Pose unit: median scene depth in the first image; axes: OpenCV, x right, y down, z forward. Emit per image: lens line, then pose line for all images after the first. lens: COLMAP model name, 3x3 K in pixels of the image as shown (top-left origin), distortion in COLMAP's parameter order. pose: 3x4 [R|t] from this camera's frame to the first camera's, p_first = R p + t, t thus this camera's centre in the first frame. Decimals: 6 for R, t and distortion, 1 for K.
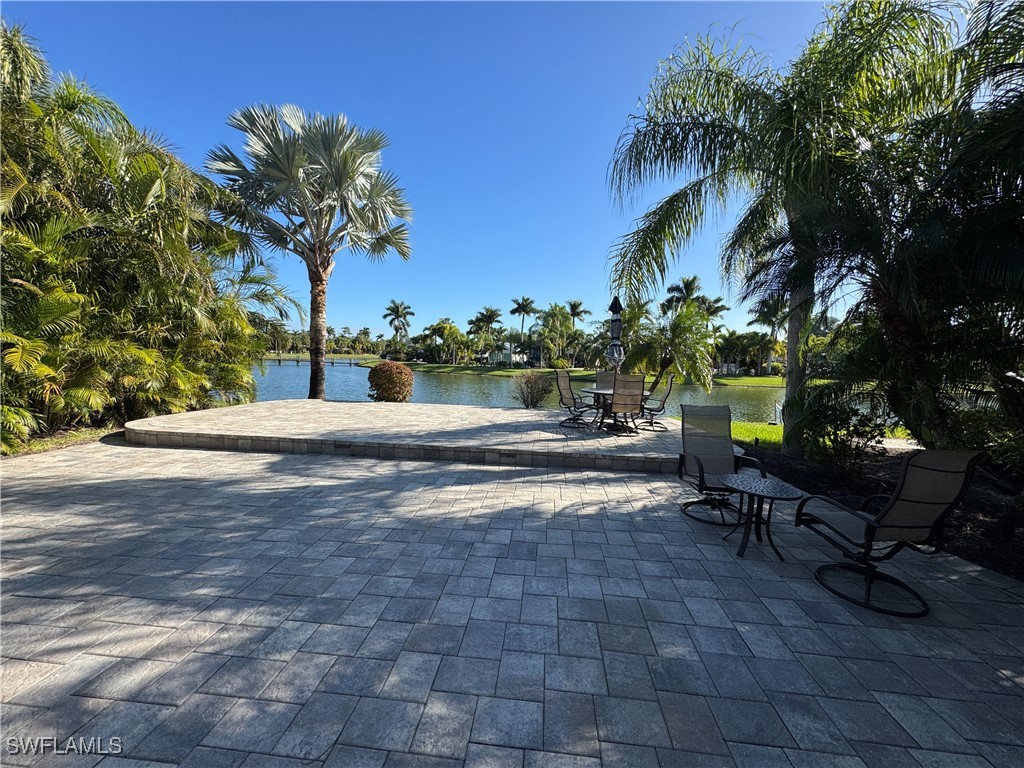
lens RADIAL K [[406.6, 0, 510.7], [0, 406.6, 380.4], [0, 0, 1]] dist [-0.001944, -0.000247]
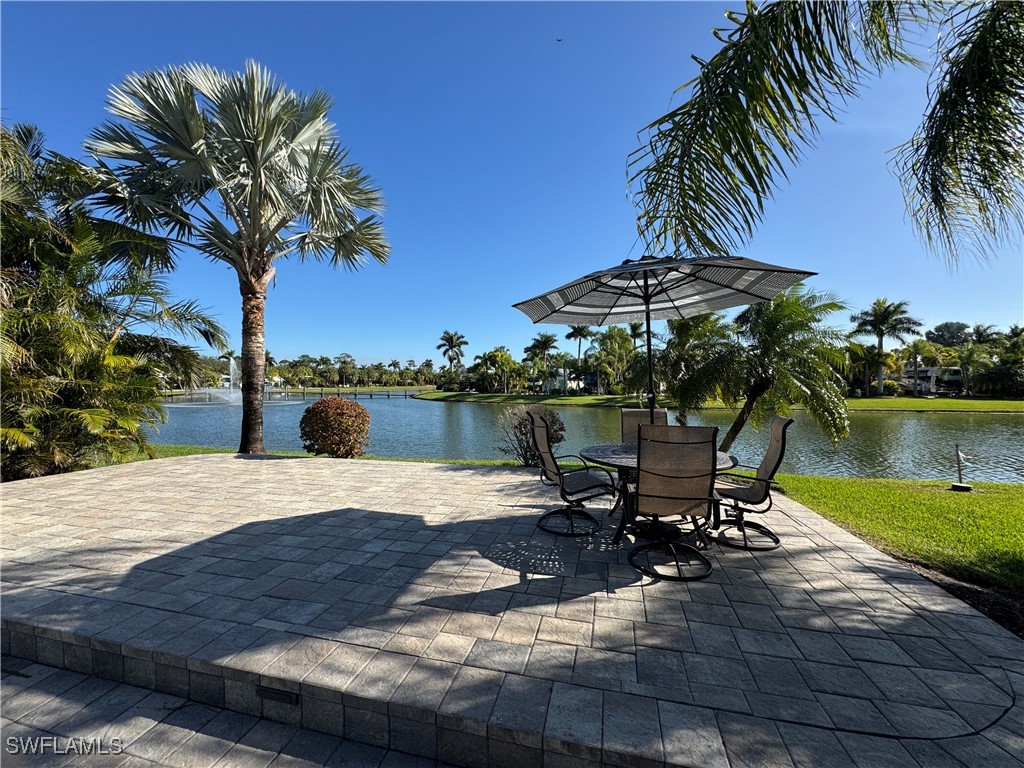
lens RADIAL K [[408.3, 0, 509.9], [0, 408.3, 385.1], [0, 0, 1]] dist [-0.002746, -0.000203]
pose [[0.987275, -0.032038, -0.155763, 0.019538], [0.023268, 0.998057, -0.057803, -0.003437], [0.157312, 0.053443, 0.986102, 0.057758]]
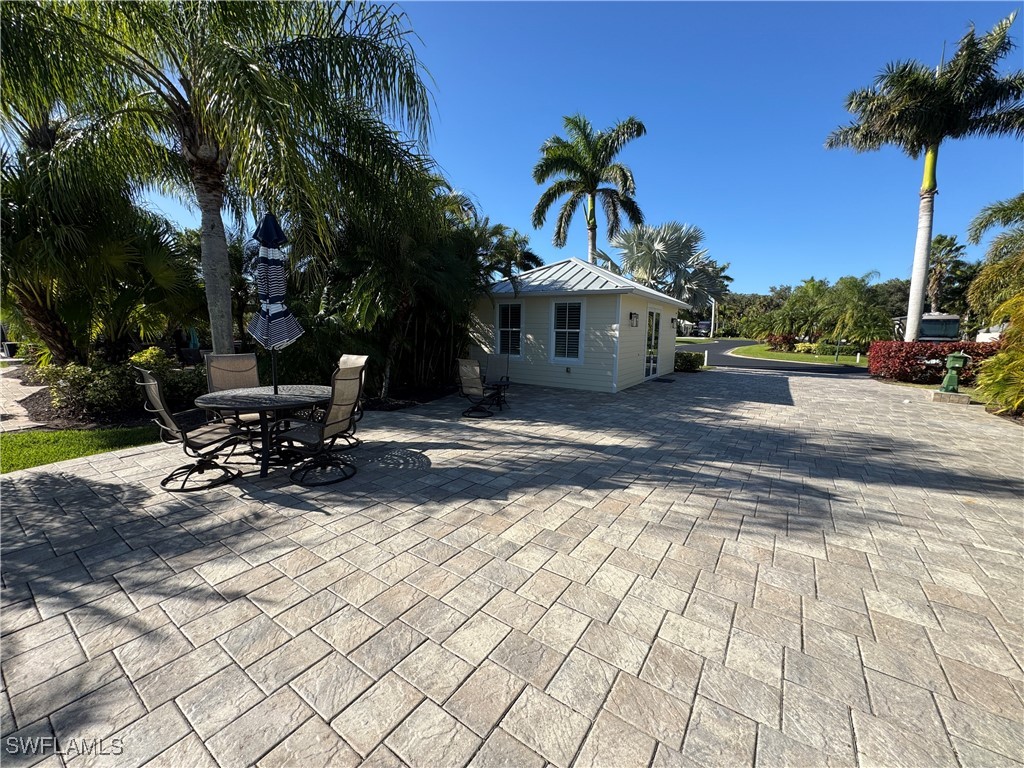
lens RADIAL K [[406.6, 0, 510.7], [0, 406.6, 380.4], [0, 0, 1]] dist [-0.001944, -0.000247]
pose [[-0.869905, -0.115458, 0.479515, -0.031416], [-0.020338, 0.979785, 0.199018, -0.012281], [-0.492800, 0.163375, -0.854668, 0.150575]]
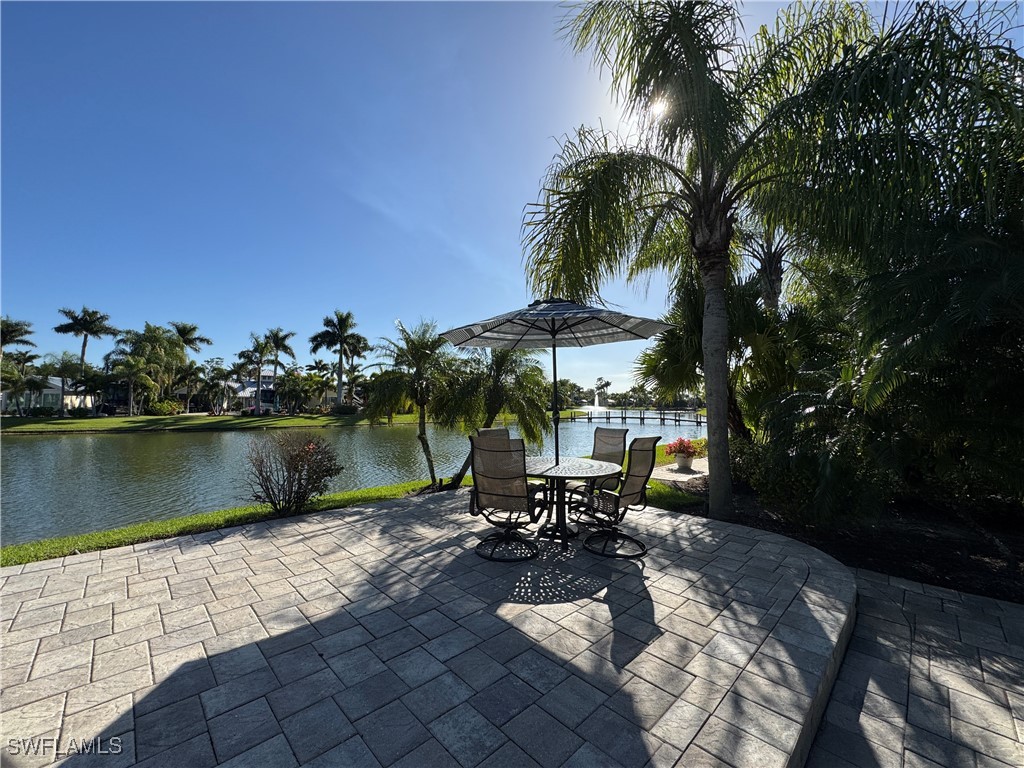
lens RADIAL K [[406.6, 0, 510.2], [0, 406.6, 384.0], [0, 0, 1]] dist [-0.002236, -0.000038]
pose [[0.651329, 0.009654, 0.758734, -0.024035], [0.055616, 0.996622, -0.060424, -0.006255], [-0.756755, 0.081554, 0.648592, 0.078303]]
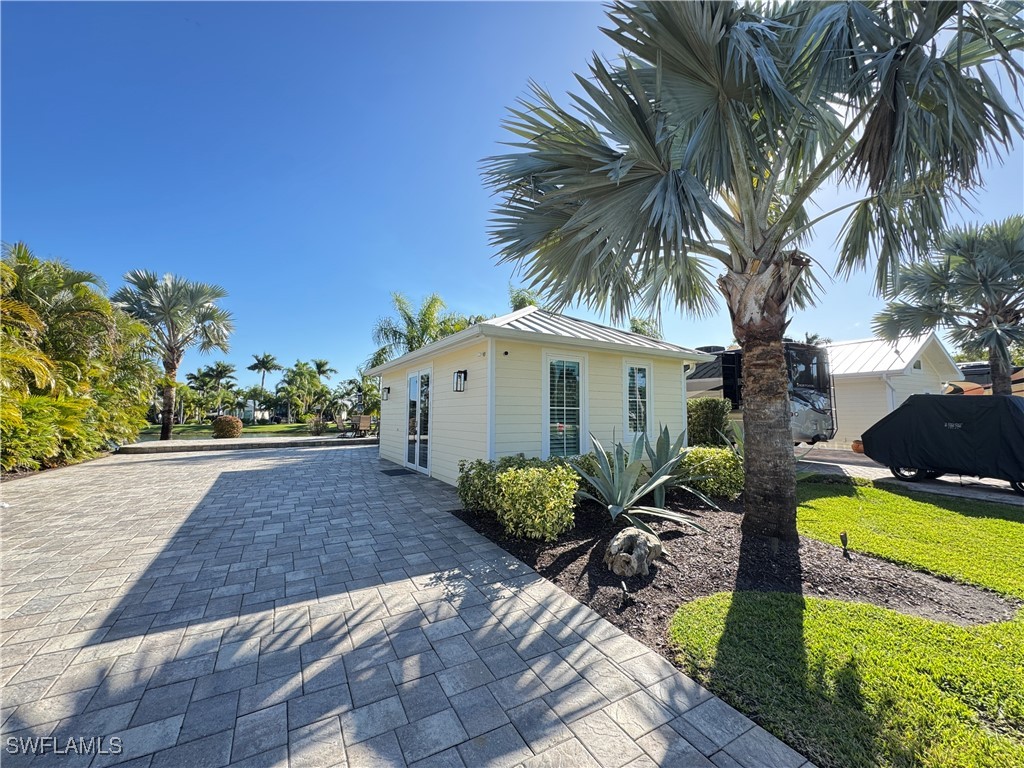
lens RADIAL K [[406.0, 0, 509.9], [0, 406.0, 386.4], [0, 0, 1]] dist [-0.001454, -0.000323]
pose [[0.822791, 0.003242, 0.568334, -0.048542], [0.063185, 0.993263, -0.097140, 0.012078], [-0.564820, 0.115836, 0.817043, -0.186353]]
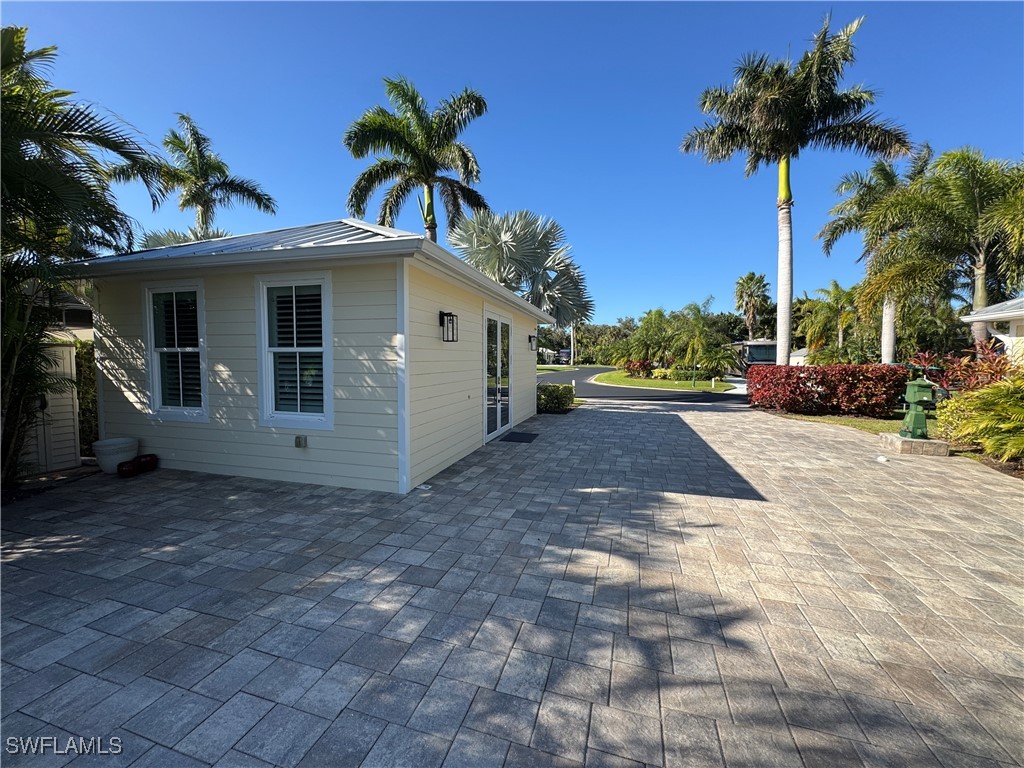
lens RADIAL K [[406.6, 0, 510.2], [0, 406.6, 384.0], [0, 0, 1]] dist [-0.002236, -0.000038]
pose [[-0.978560, -0.057107, 0.197886, -0.020932], [-0.032037, 0.991302, 0.127647, -0.004185], [-0.203455, 0.118571, -0.971878, 0.057230]]
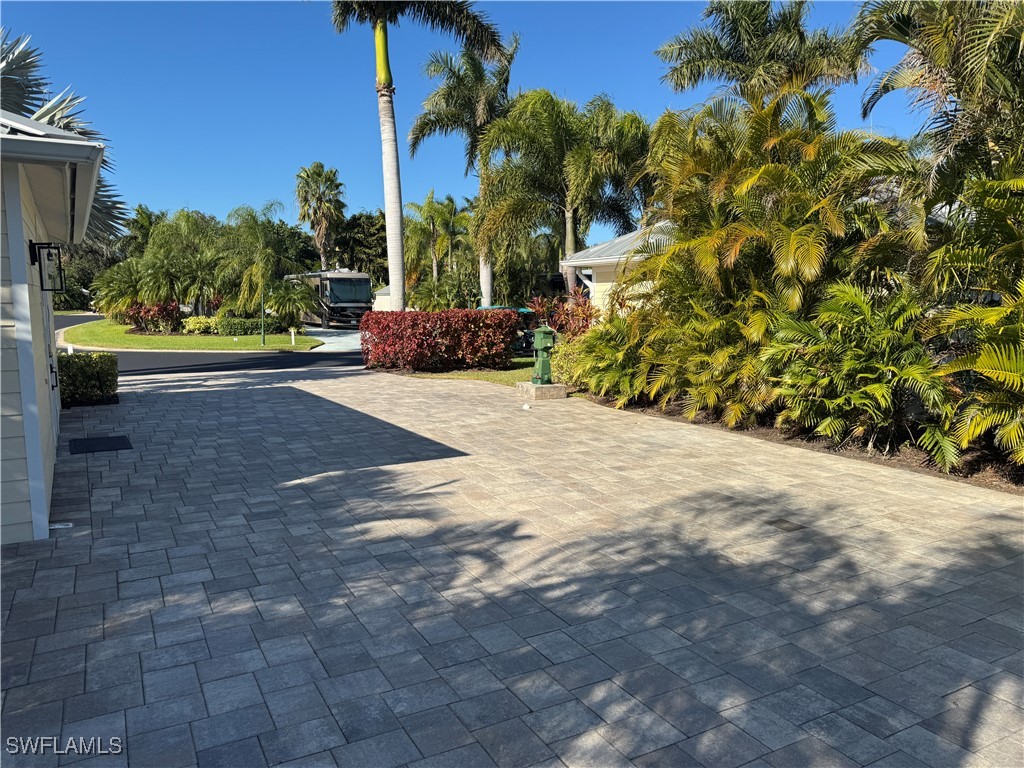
lens RADIAL K [[716.6, 0, 516.8], [0, 716.6, 387.0], [0, 0, 1]] dist [0.069697, -0.078318]
pose [[-0.817484, 0.031519, -0.575088, 0.010714], [-0.066429, 0.986678, 0.148507, -0.007065], [0.572107, 0.159605, -0.804500, 0.083445]]
